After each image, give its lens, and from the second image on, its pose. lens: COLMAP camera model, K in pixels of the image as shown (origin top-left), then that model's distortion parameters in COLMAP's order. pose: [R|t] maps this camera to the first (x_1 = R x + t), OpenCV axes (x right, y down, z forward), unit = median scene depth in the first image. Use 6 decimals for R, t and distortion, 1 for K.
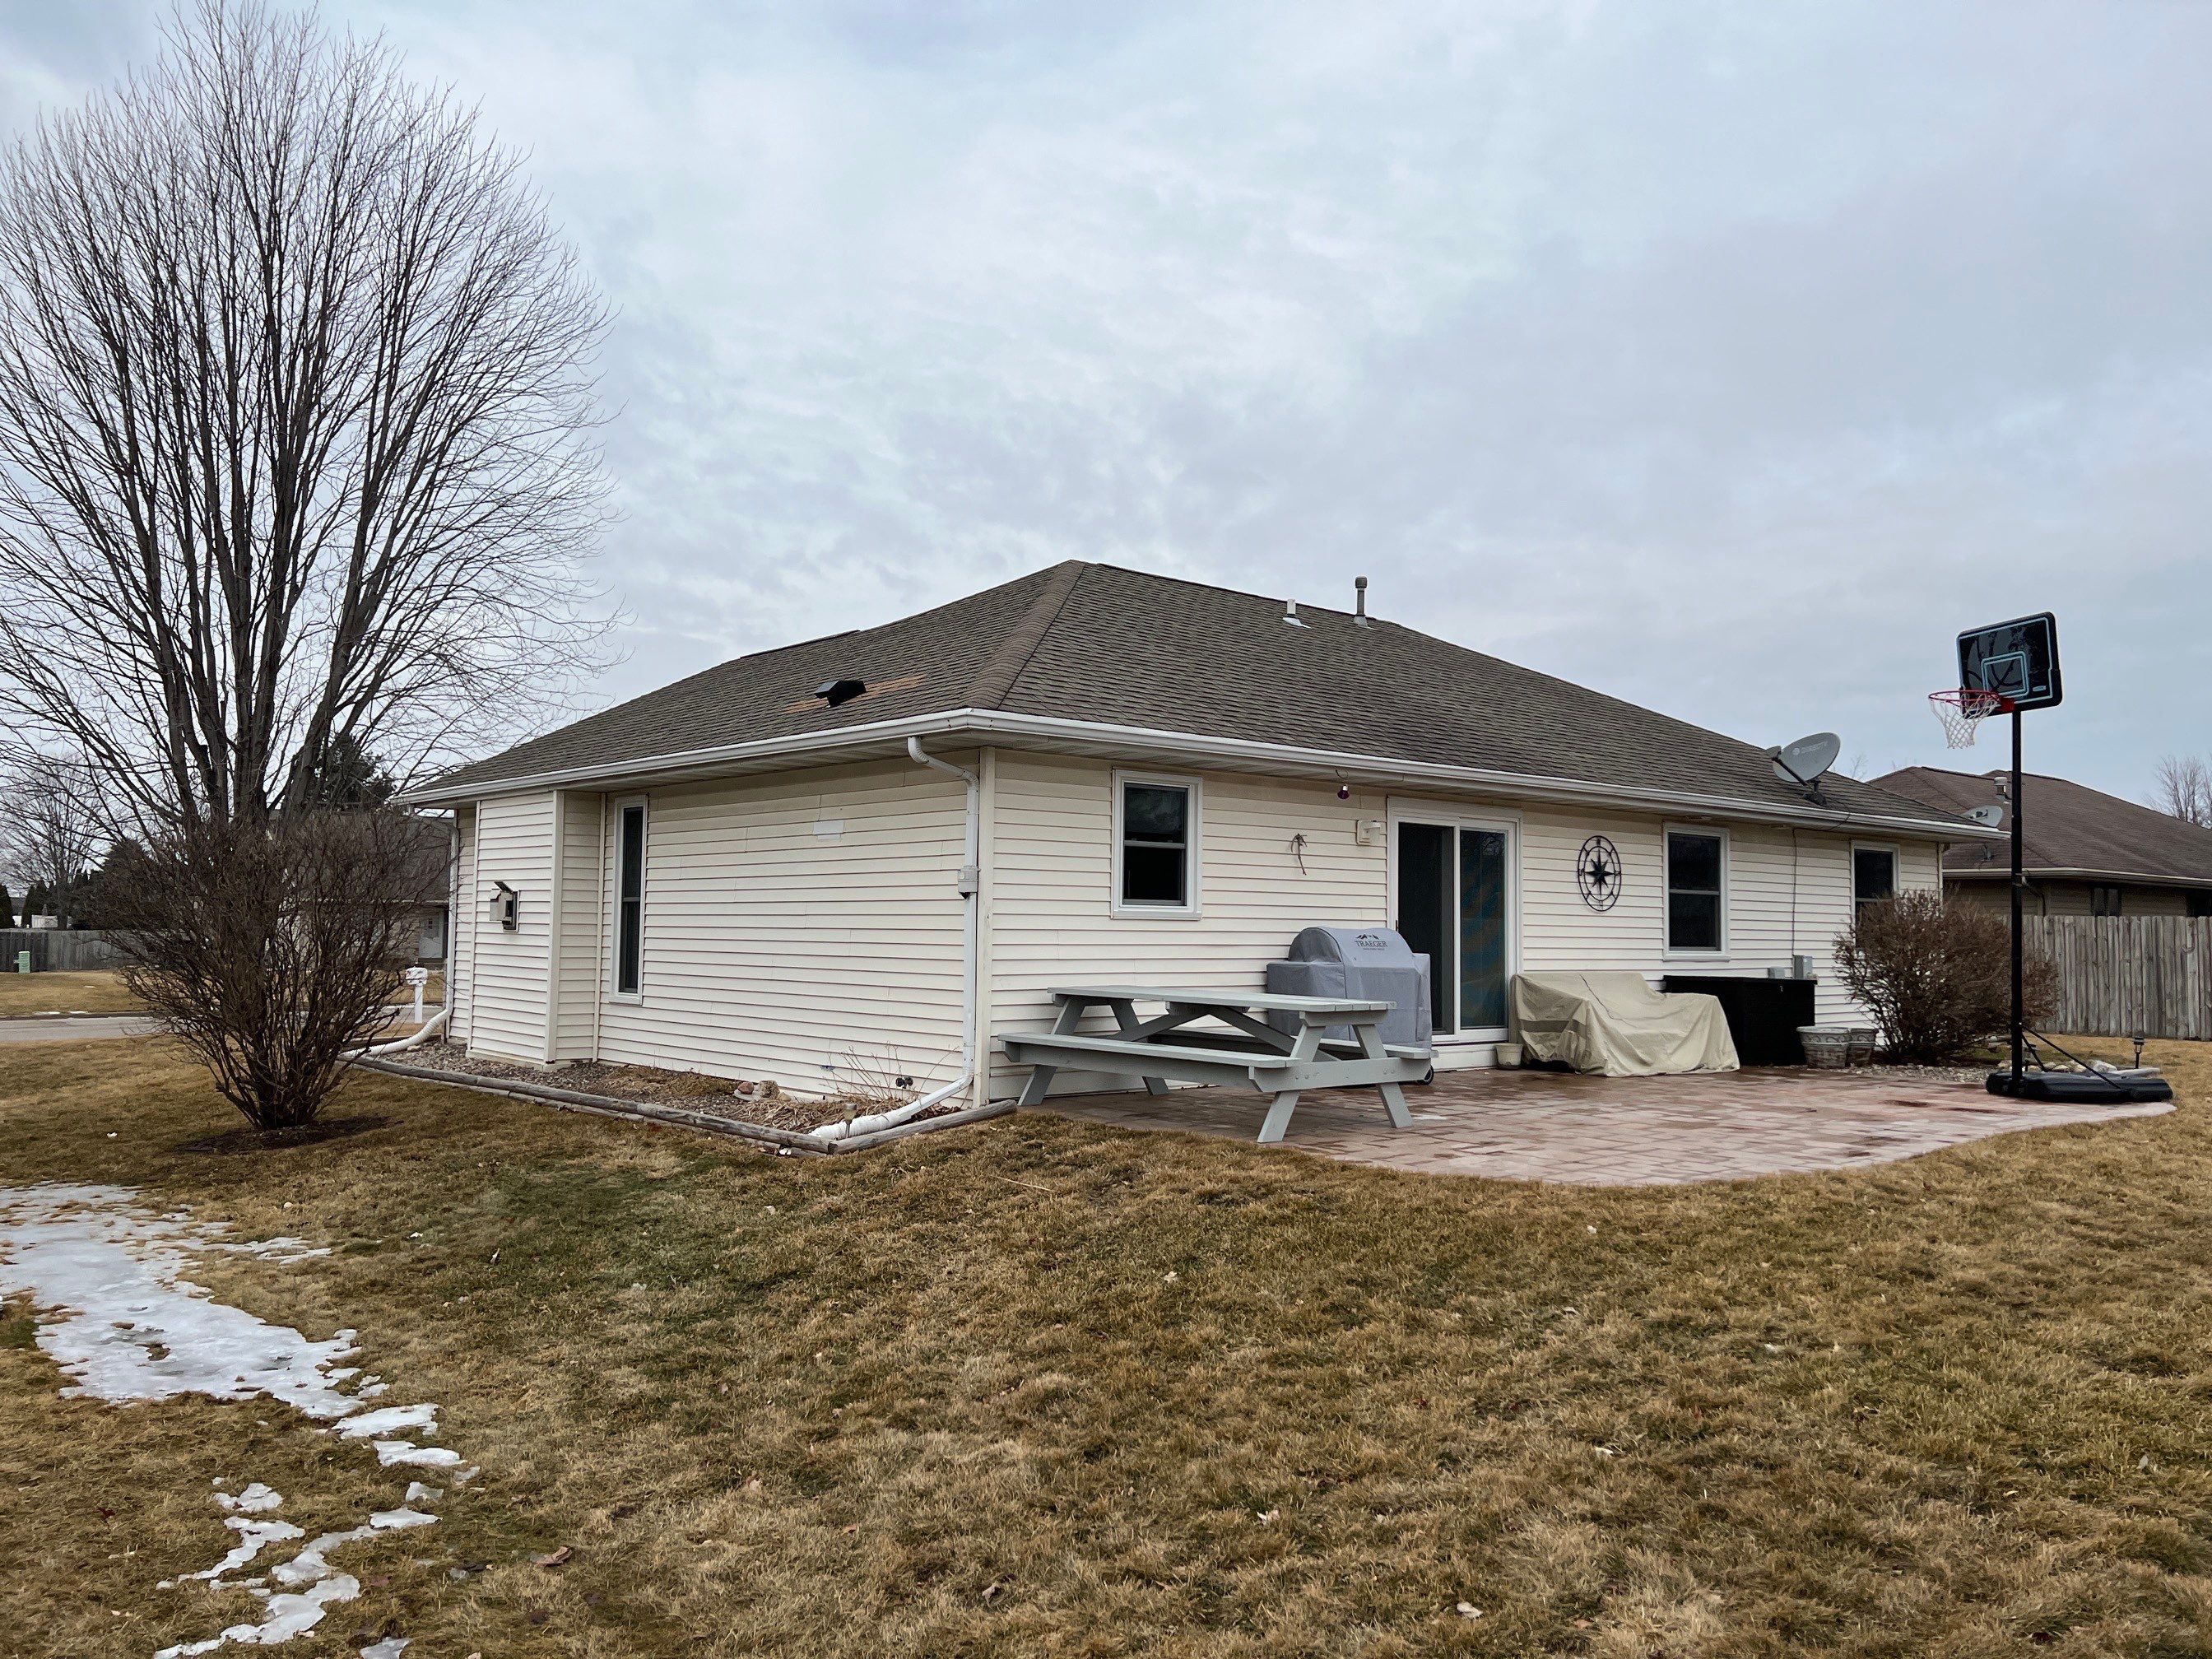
lens RADIAL K [[1675.5, 0, 1091.9], [0, 1675.5, 814.8], [0, 0, 1]] dist [0.060990, -0.067578]
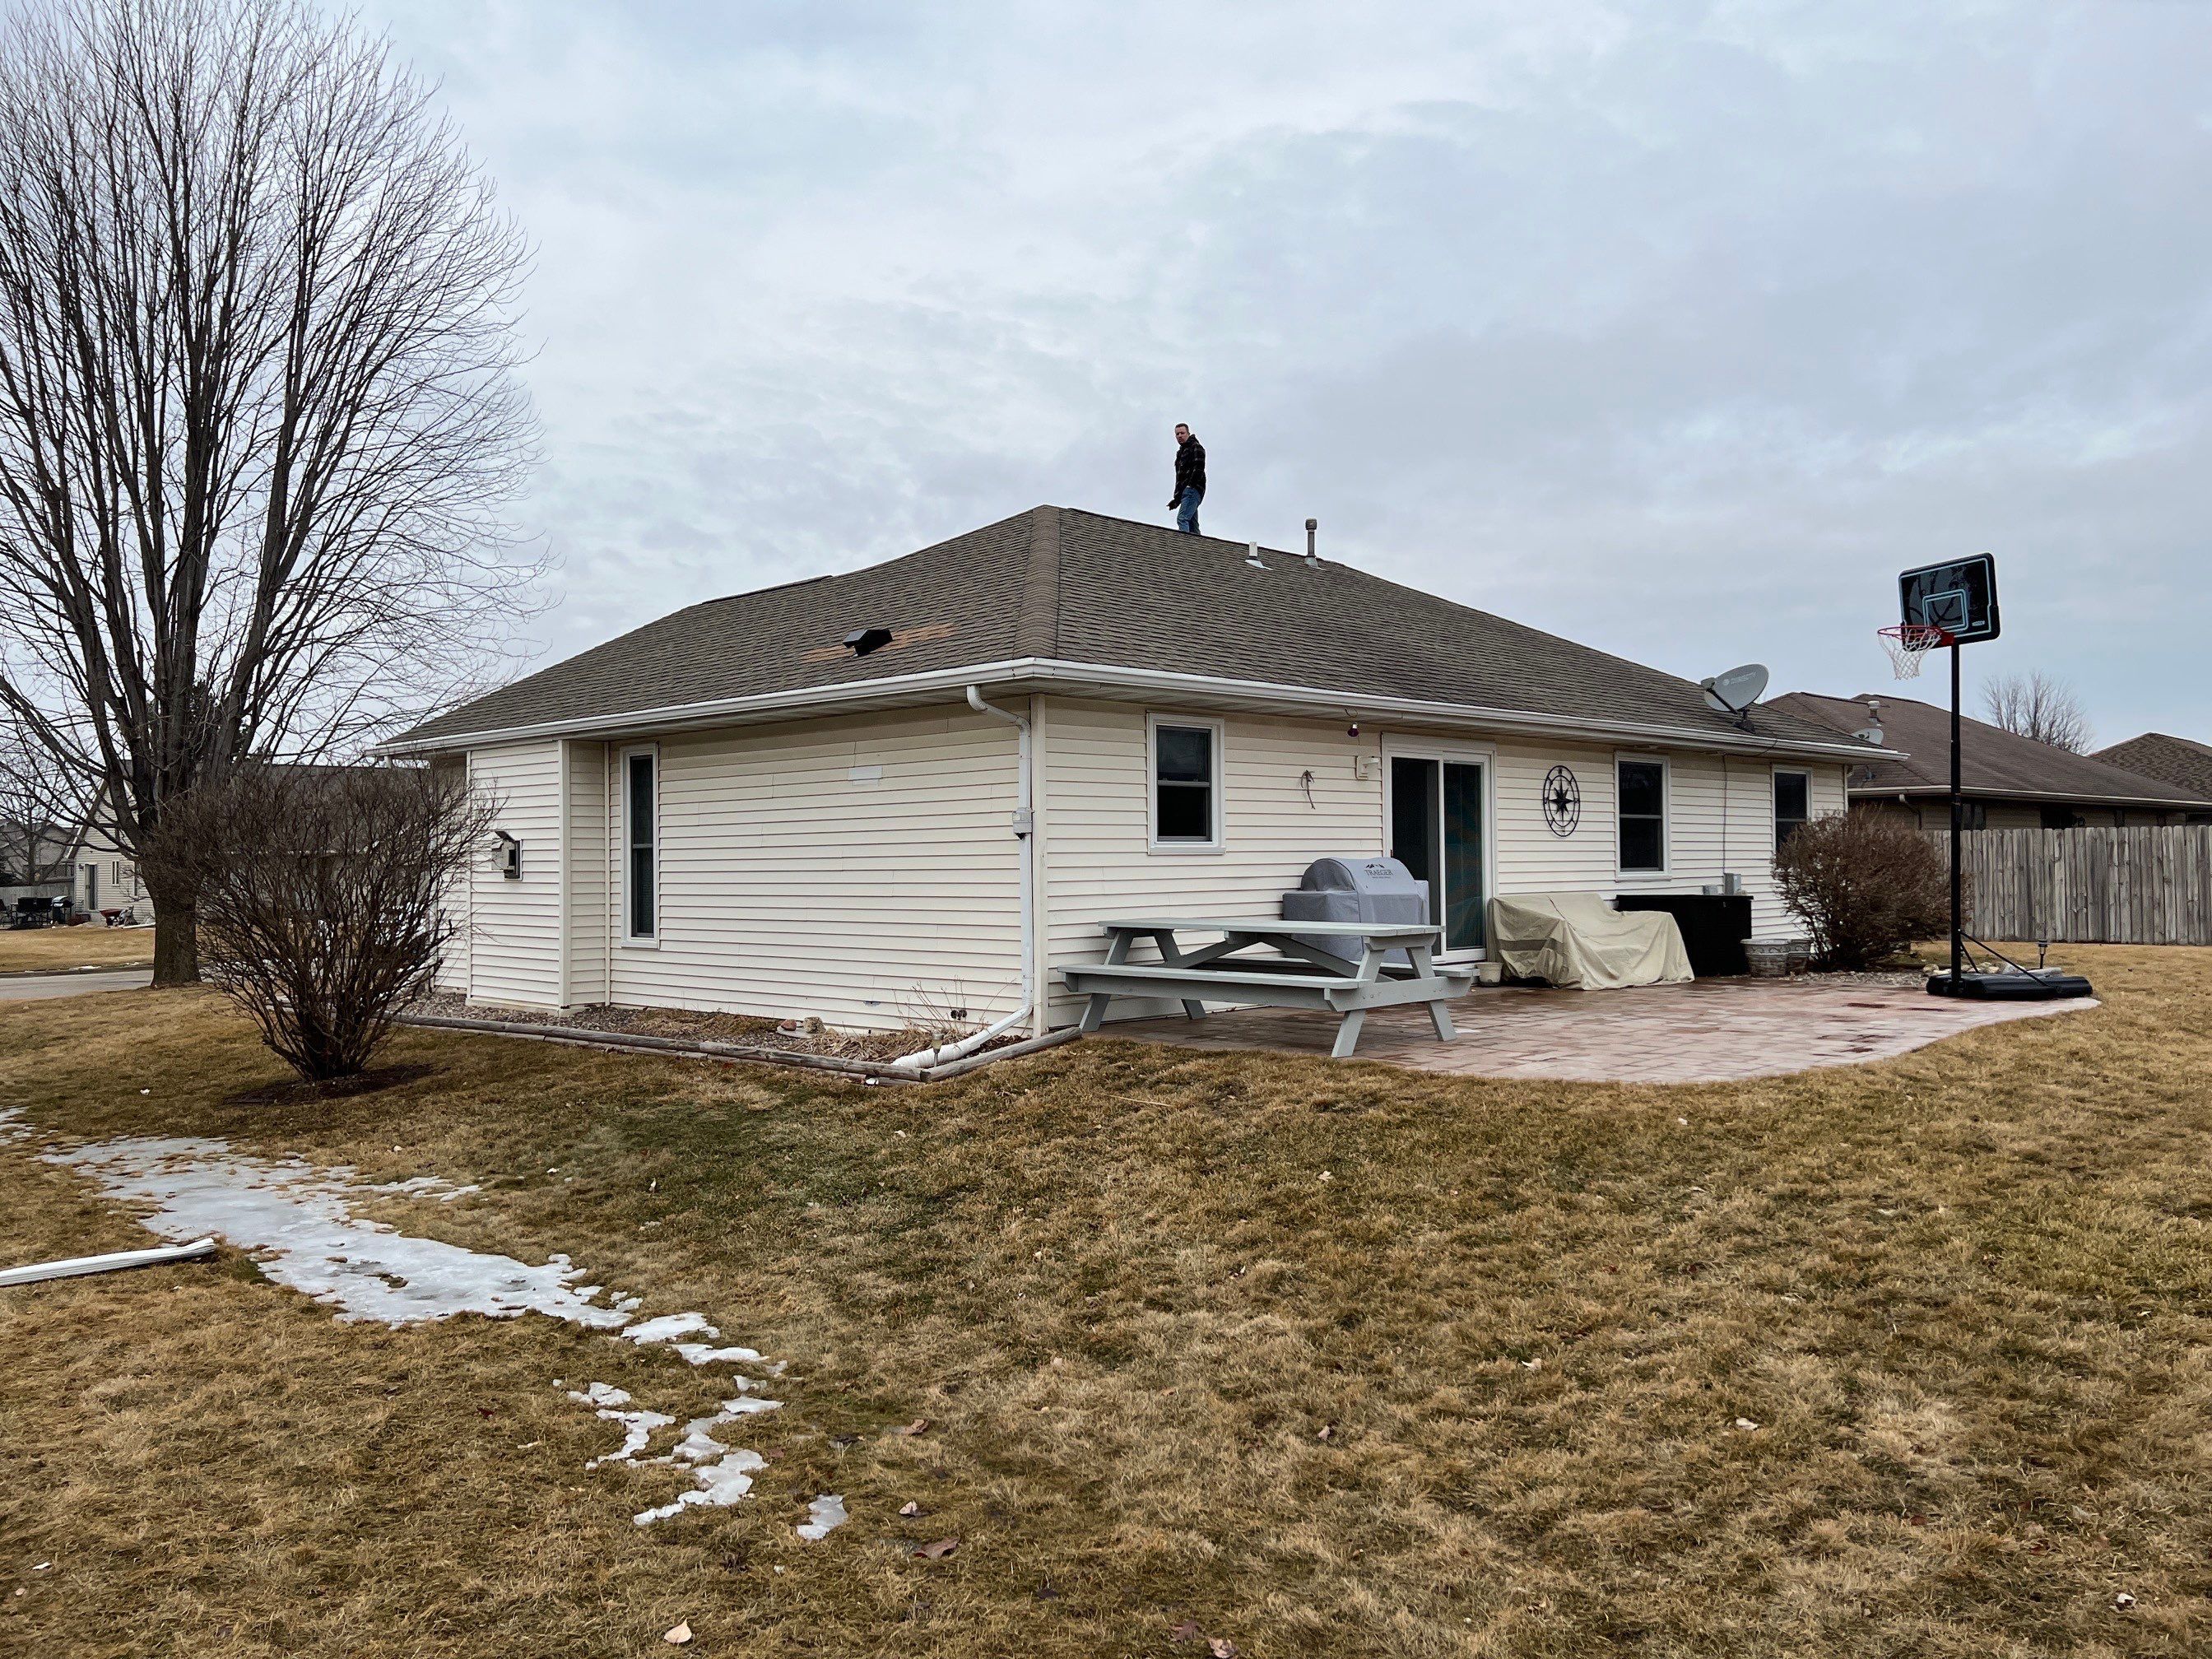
lens RADIAL K [[1675.5, 0, 1091.9], [0, 1675.5, 814.8], [0, 0, 1]] dist [0.060990, -0.067578]
pose [[0.996342, -0.020973, 0.082838, -0.100153], [0.017725, 0.999053, 0.039743, -0.004943], [-0.083593, -0.038130, 0.995770, -0.041632]]
